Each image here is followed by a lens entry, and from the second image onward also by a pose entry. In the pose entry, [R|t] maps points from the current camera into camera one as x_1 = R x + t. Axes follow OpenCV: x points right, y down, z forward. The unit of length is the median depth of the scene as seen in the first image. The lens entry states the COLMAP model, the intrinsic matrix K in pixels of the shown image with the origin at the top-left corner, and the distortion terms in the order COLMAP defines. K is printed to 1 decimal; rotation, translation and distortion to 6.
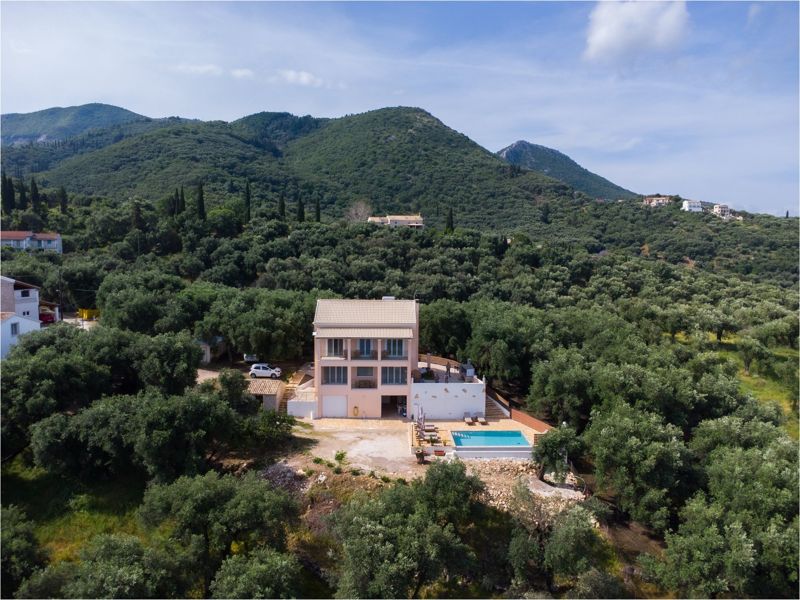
lens RADIAL K [[570.9, 0, 399.5], [0, 570.9, 301.5], [0, 0, 1]] dist [0.007843, 0.002061]
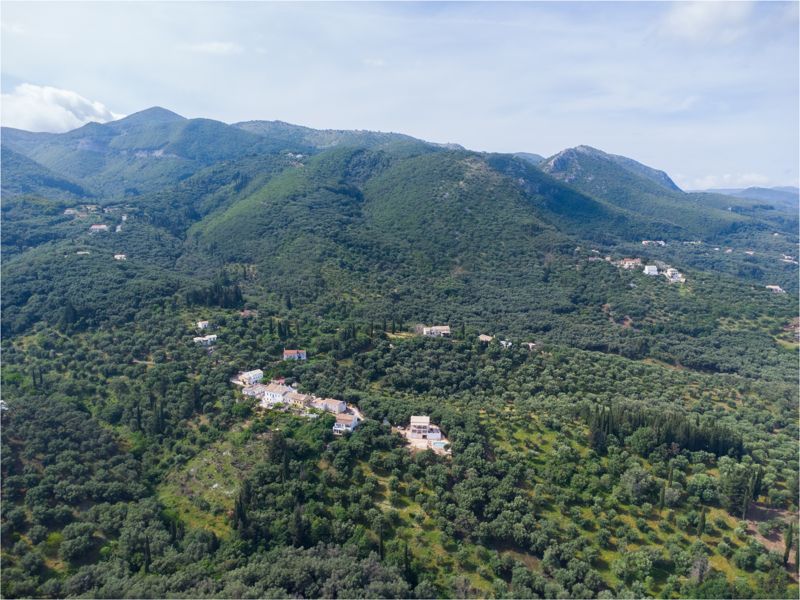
lens RADIAL K [[570.9, 0, 399.5], [0, 570.9, 299.7], [0, 0, 1]] dist [0.007843, 0.002061]
pose [[0.994154, 0.018963, -0.106289, 0.306797], [-0.013102, 0.998368, 0.055578, -1.426838], [0.107169, -0.053861, 0.992781, -4.396949]]
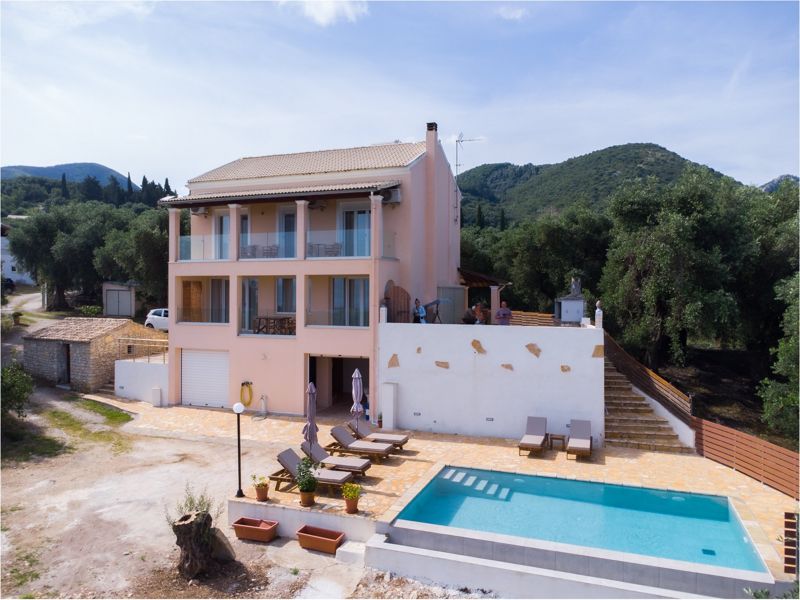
lens RADIAL K [[570.9, 0, 402.8], [0, 570.9, 297.4], [0, 0, 1]] dist [0.007843, 0.002061]
pose [[0.926682, -0.002902, -0.375835, 0.159033], [-0.036267, 0.994614, -0.097100, 0.153600], [0.374092, 0.103611, 0.921585, 0.644160]]
